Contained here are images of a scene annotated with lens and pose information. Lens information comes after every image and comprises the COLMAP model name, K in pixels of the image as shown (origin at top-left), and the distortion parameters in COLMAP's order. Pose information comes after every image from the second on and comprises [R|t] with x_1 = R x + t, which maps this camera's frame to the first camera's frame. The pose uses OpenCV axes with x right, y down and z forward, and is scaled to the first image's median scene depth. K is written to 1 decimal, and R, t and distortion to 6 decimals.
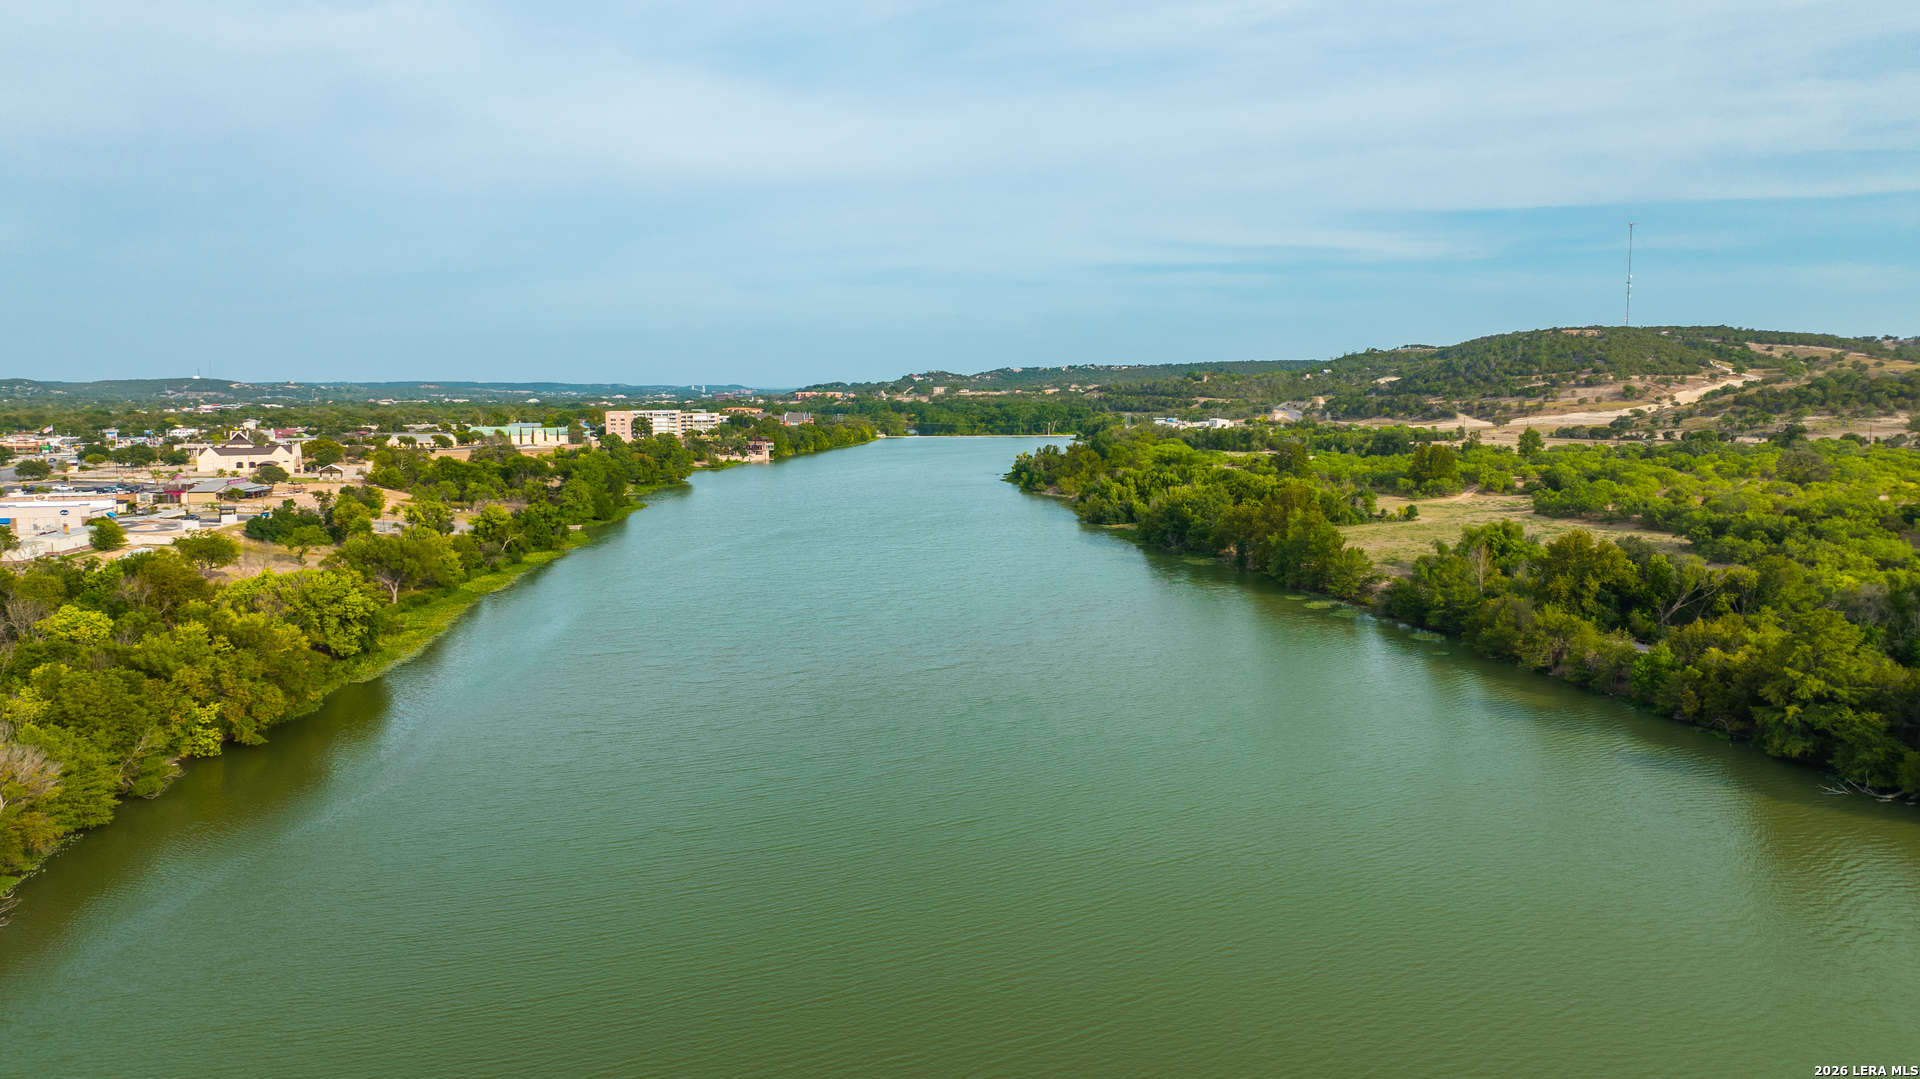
lens RADIAL K [[1351.4, 0, 953.6], [0, 1351.4, 541.2], [0, 0, 1]] dist [-0.039467, 0.029364]
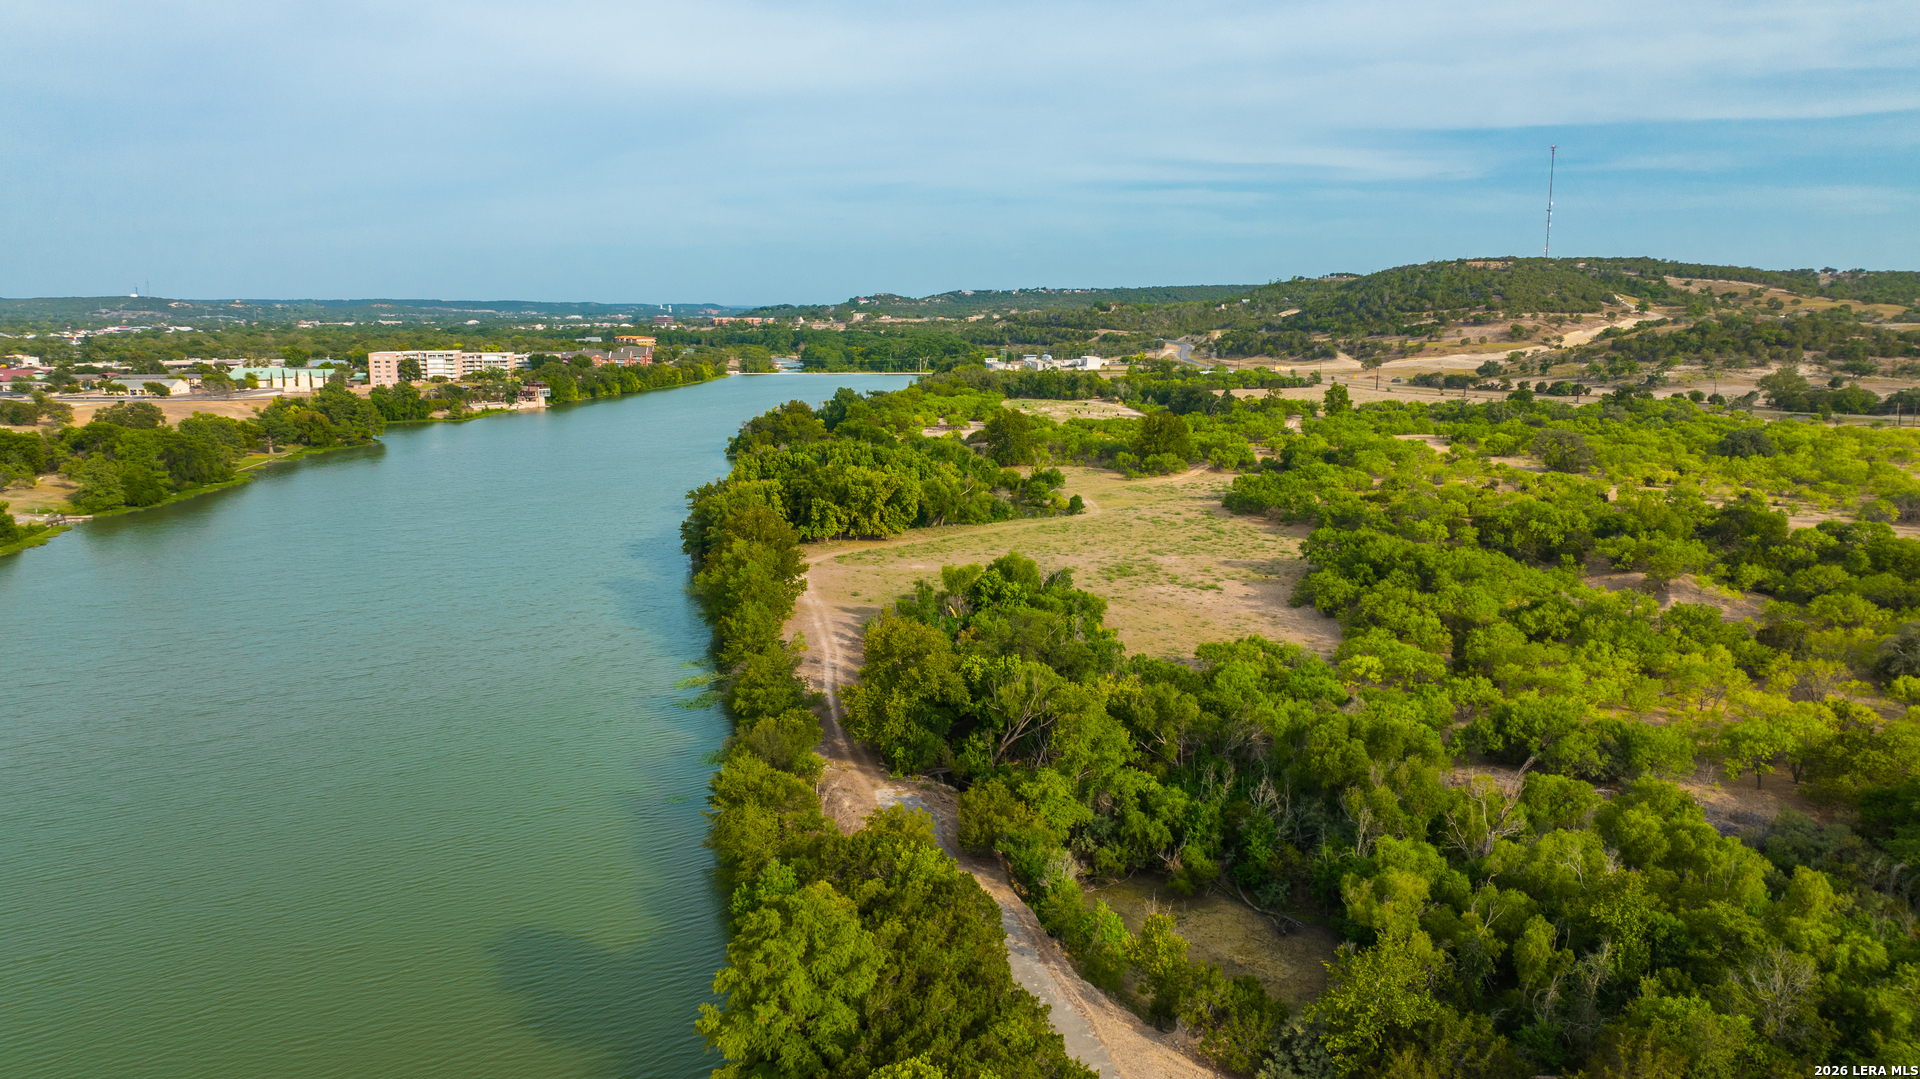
lens RADIAL K [[1351.4, 0, 957.2], [0, 1351.4, 549.7], [0, 0, 1]] dist [-0.039467, 0.029364]
pose [[0.999946, 0.003464, 0.009814, 0.102035], [-0.004094, 0.997877, 0.064996, -0.018697], [-0.009568, -0.065033, 0.997837, 0.063659]]
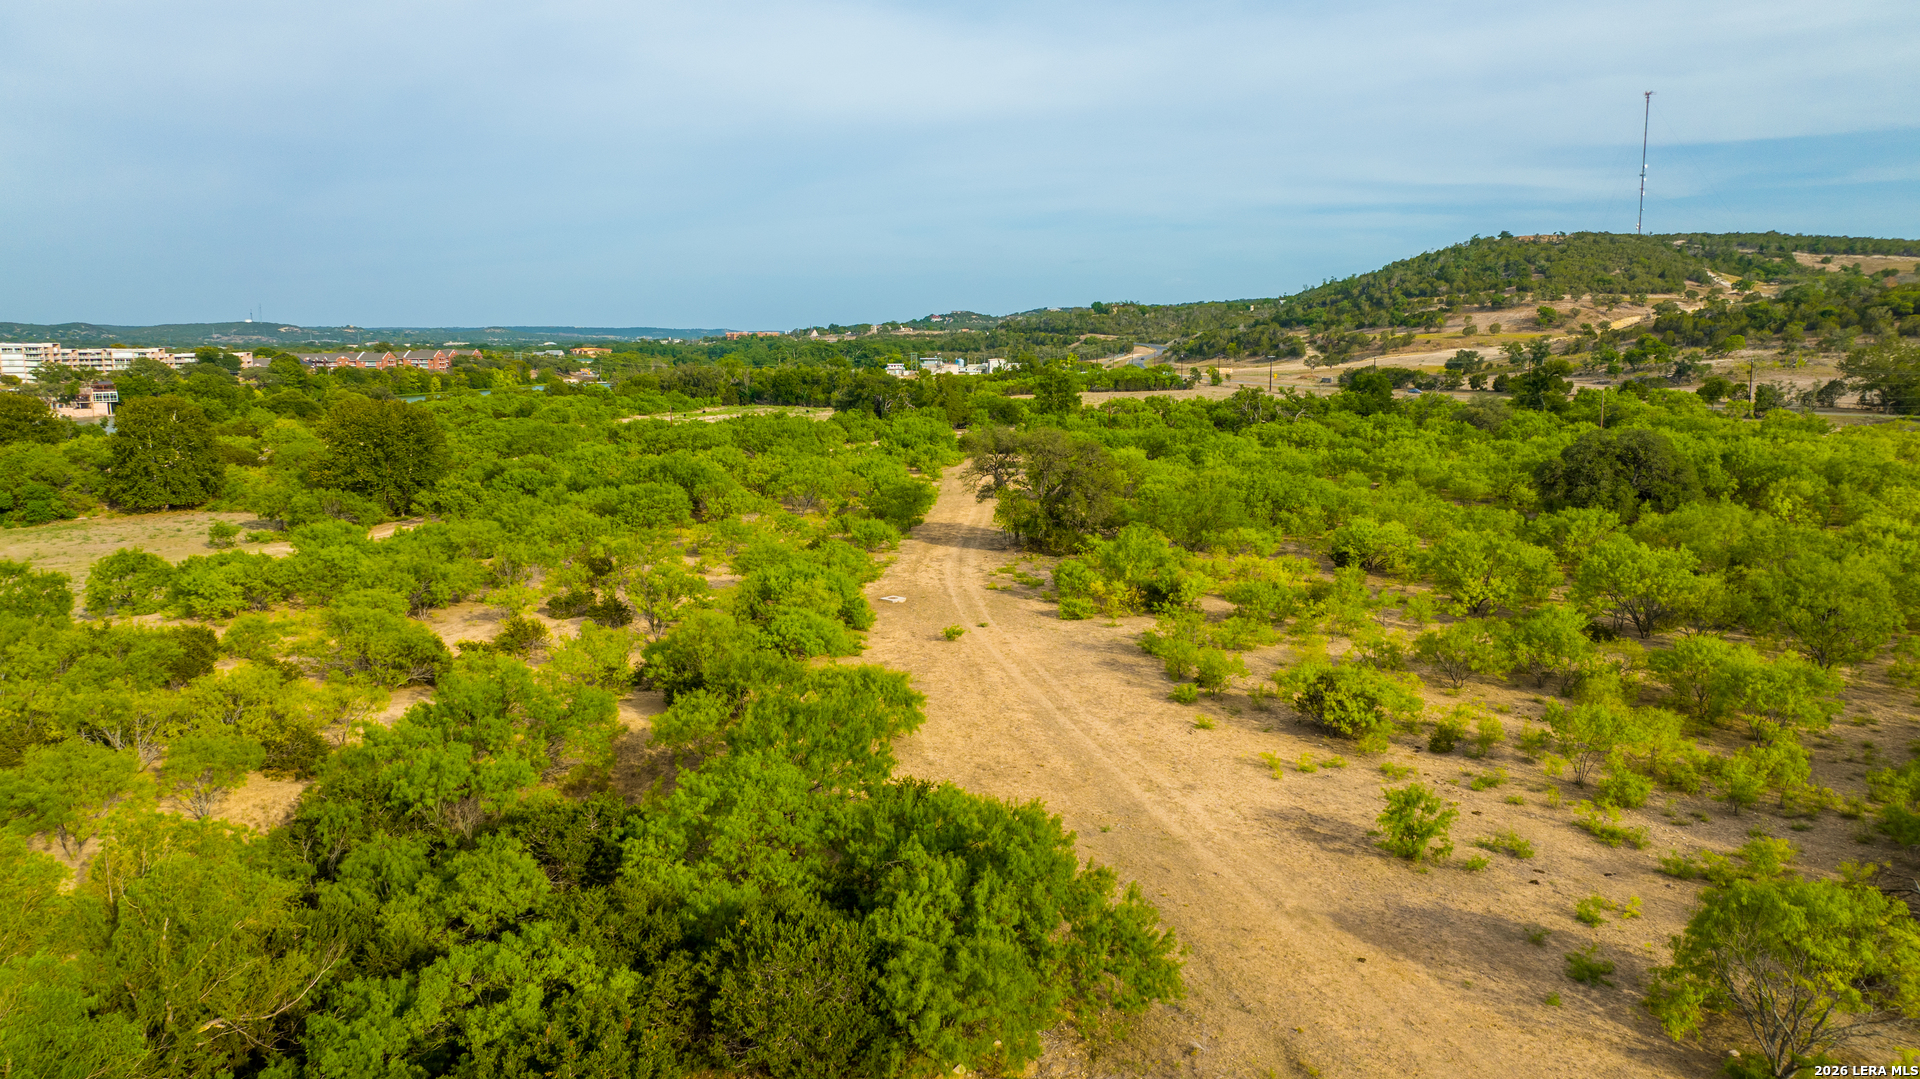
lens RADIAL K [[1351.4, 0, 947.8], [0, 1351.4, 520.7], [0, 0, 1]] dist [-0.039467, 0.029364]
pose [[0.993789, 0.014771, -0.110298, 0.267956], [-0.012119, 0.999622, 0.024677, -0.022707], [0.110621, -0.023187, 0.993592, 0.290287]]
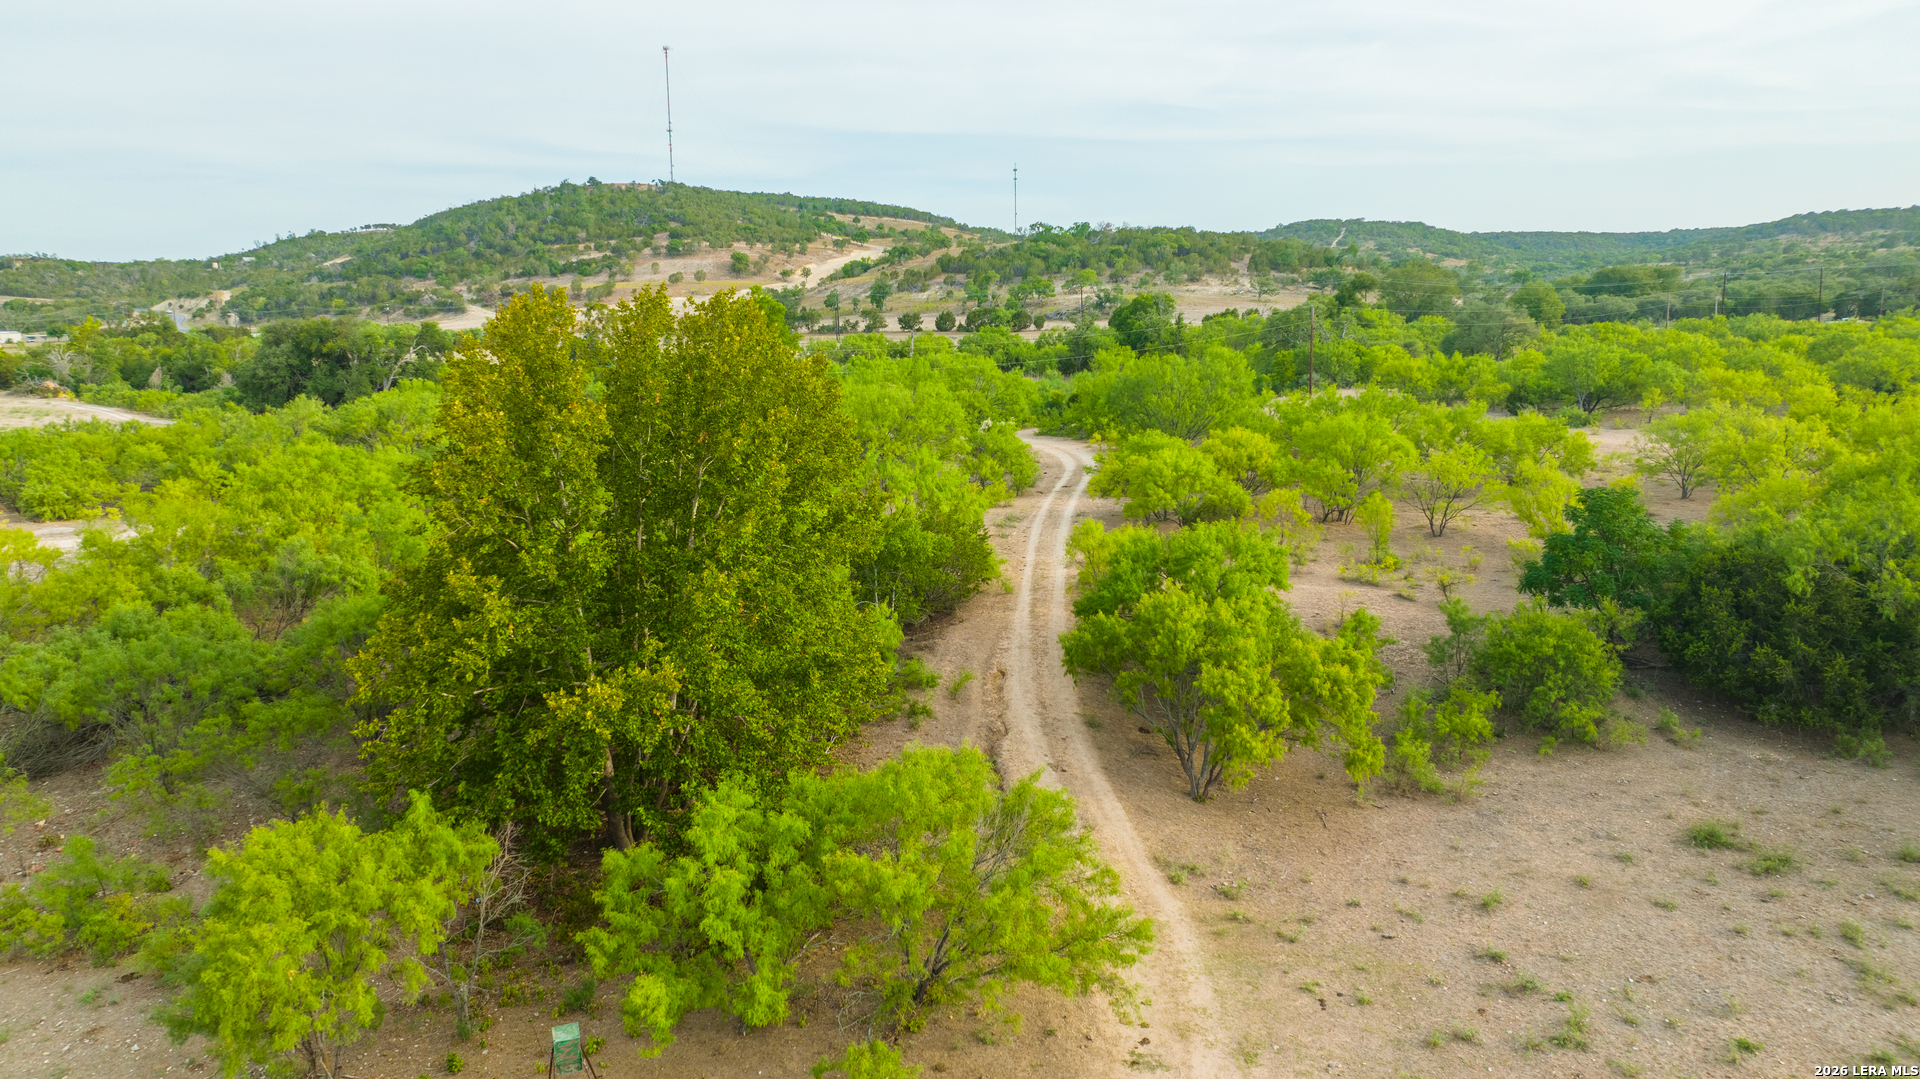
lens RADIAL K [[1351.4, 0, 950.4], [0, 1351.4, 547.7], [0, 0, 1]] dist [-0.039467, 0.029364]
pose [[0.752375, -0.123084, 0.647134, 0.148122], [0.082199, 0.992252, 0.093158, -0.029411], [-0.653587, -0.016896, 0.756663, 0.433877]]
